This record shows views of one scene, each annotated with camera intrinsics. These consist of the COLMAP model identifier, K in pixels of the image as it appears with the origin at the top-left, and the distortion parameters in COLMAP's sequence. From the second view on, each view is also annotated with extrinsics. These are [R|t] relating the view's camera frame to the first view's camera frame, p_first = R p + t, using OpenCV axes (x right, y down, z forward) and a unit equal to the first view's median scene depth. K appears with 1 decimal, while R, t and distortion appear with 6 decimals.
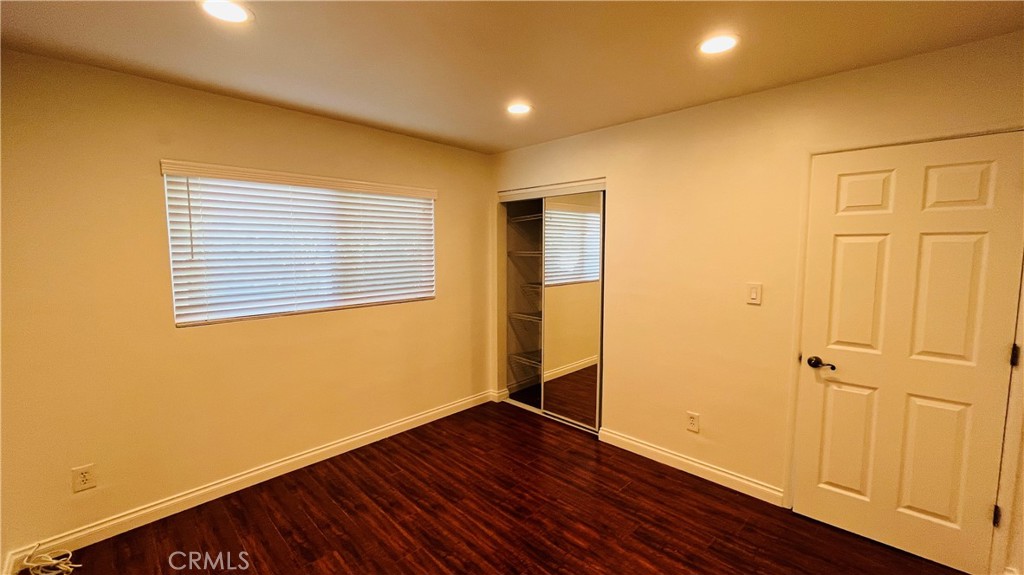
lens RADIAL K [[413.2, 0, 509.6], [0, 413.2, 283.3], [0, 0, 1]] dist [-0.007268, 0.000168]
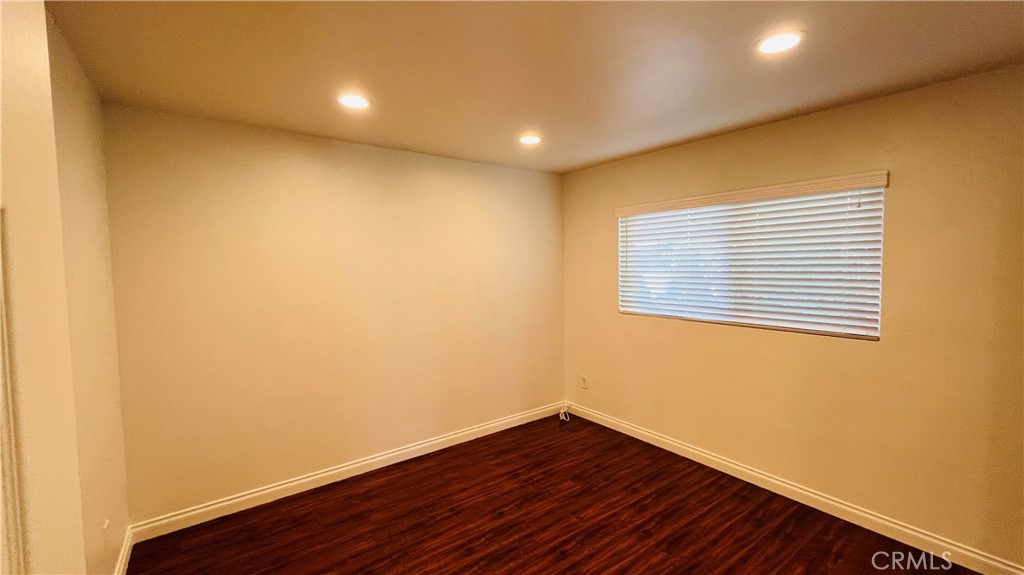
lens RADIAL K [[413.2, 0, 509.6], [0, 413.2, 283.3], [0, 0, 1]] dist [-0.007268, 0.000168]
pose [[-0.149972, 0.050329, -0.987408, 0.681416], [-0.074969, 0.995249, 0.062115, -0.061701], [0.985844, 0.083340, -0.145487, 0.675462]]
